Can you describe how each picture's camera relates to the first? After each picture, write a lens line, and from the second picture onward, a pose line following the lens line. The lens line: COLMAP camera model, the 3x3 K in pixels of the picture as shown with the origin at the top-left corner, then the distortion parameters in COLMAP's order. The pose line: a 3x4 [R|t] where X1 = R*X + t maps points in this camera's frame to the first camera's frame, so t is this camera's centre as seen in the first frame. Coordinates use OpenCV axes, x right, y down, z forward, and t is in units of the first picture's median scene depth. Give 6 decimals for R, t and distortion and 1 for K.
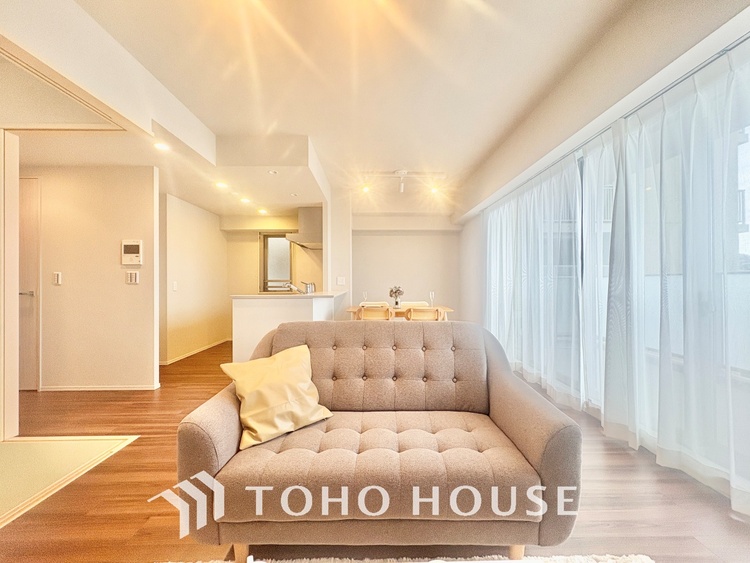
lens RADIAL K [[299.0, 0, 375.0], [0, 299.0, 281.5], [0, 0, 1]] dist [-0.000756, -0.000018]
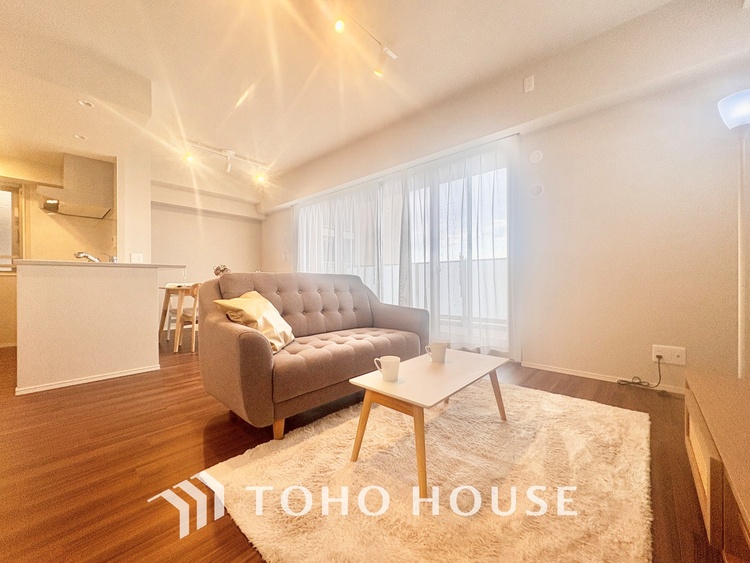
lens RADIAL K [[295.8, 0, 375.0], [0, 295.8, 281.5], [0, 0, 1]] dist [0.000193, 0.000011]
pose [[0.680198, -0.001069, 0.733028, -0.406614], [0.001787, 0.999998, -0.000201, 0.095622], [-0.733027, 0.001447, 0.680198, -0.059427]]
